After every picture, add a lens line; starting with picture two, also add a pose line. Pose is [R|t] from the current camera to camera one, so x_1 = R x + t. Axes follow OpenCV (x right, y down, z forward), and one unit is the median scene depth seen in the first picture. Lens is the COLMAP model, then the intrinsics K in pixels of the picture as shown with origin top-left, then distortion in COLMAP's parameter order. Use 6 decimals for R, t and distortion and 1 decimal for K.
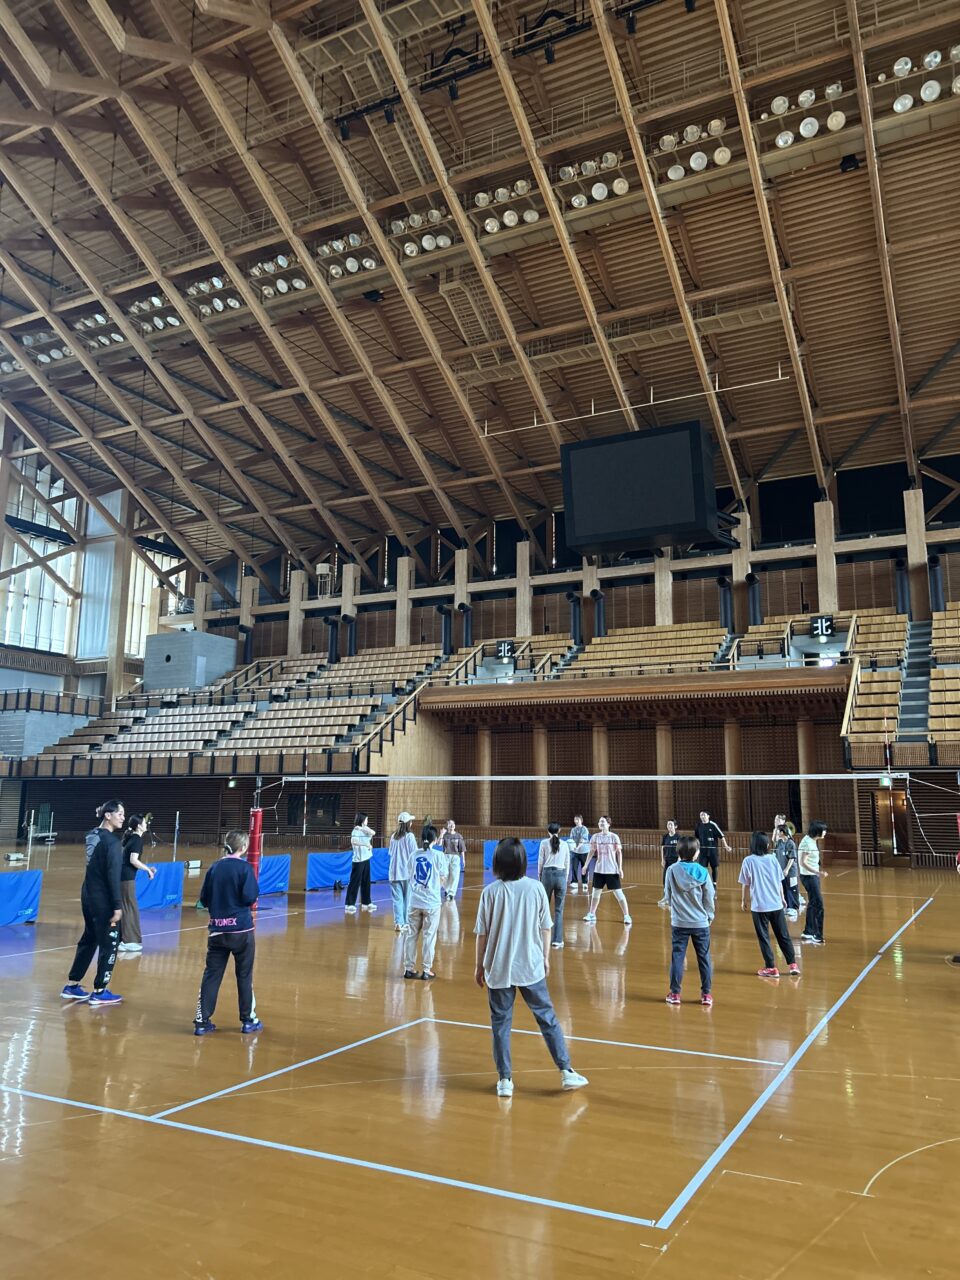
lens RADIAL K [[987.3, 0, 484.3], [0, 987.3, 640.1], [0, 0, 1]] dist [0.024016, -0.012504]
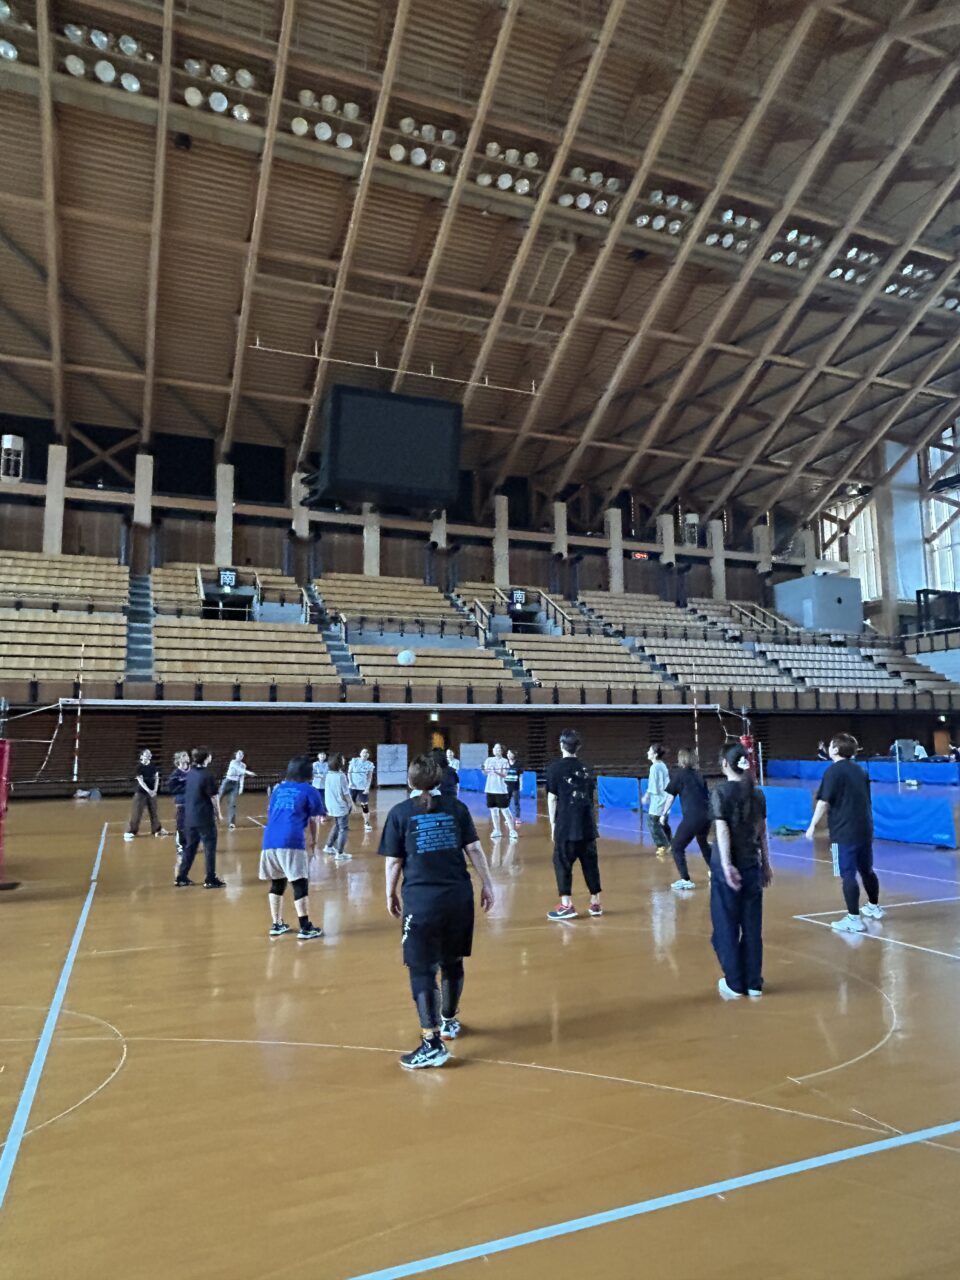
lens RADIAL K [[894.5, 0, 488.5], [0, 894.5, 680.3], [0, 0, 1]] dist [-0.000189, -0.002690]
pose [[0.620135, 0.037970, 0.783576, -0.622053], [-0.117537, 0.992051, 0.044948, 0.049561], [-0.775641, -0.119973, 0.619668, 0.324565]]
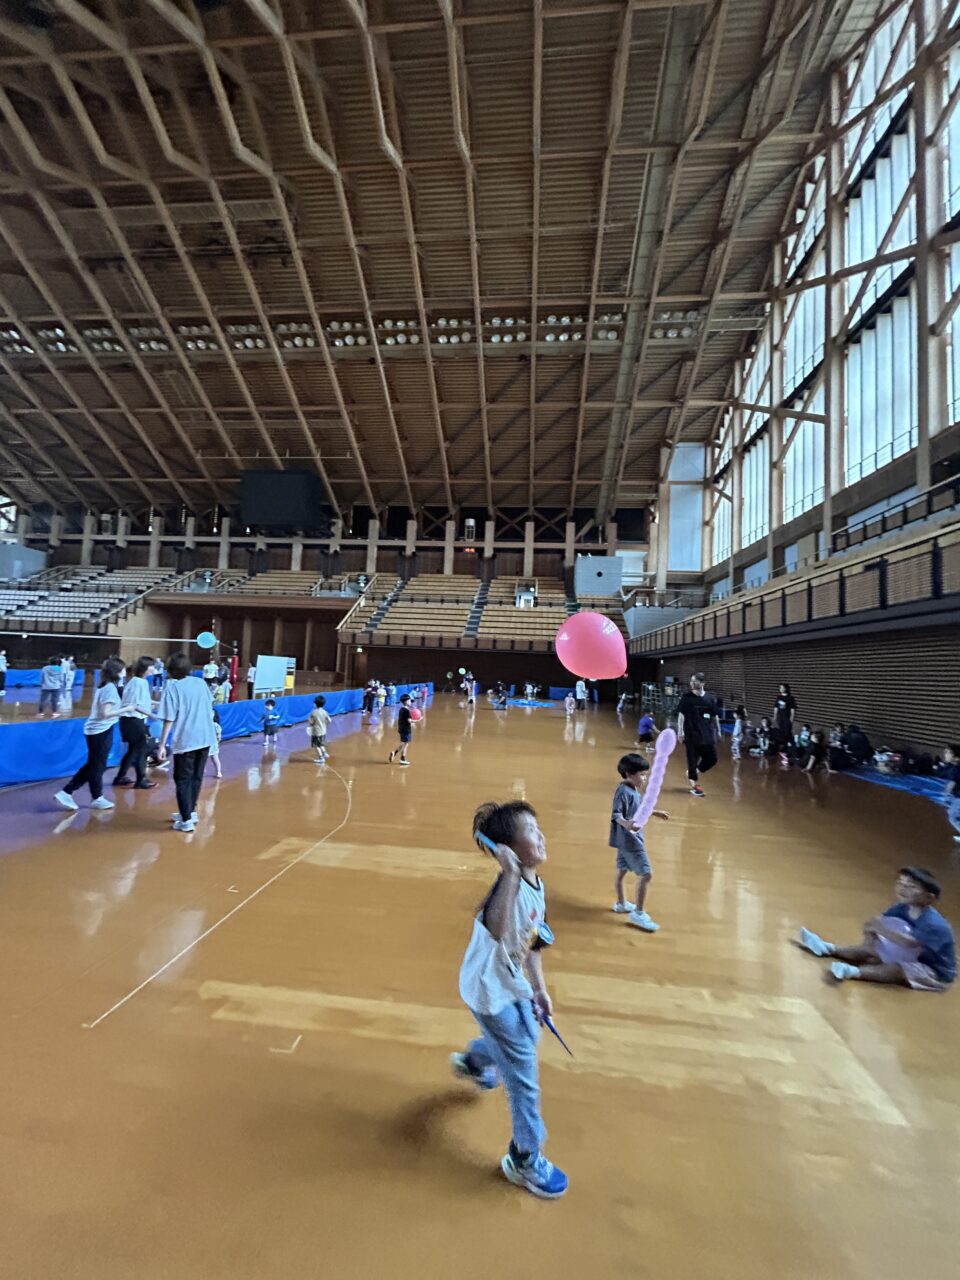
lens RADIAL K [[506.3, 0, 513.1], [0, 506.3, 608.5], [0, 0, 1]] dist [-0.000866, 0.000016]
pose [[0.925490, 0.079130, 0.370413, 0.169999], [-0.098800, 0.994512, 0.034403, -0.013577], [-0.365658, -0.068437, 0.928230, -0.089475]]
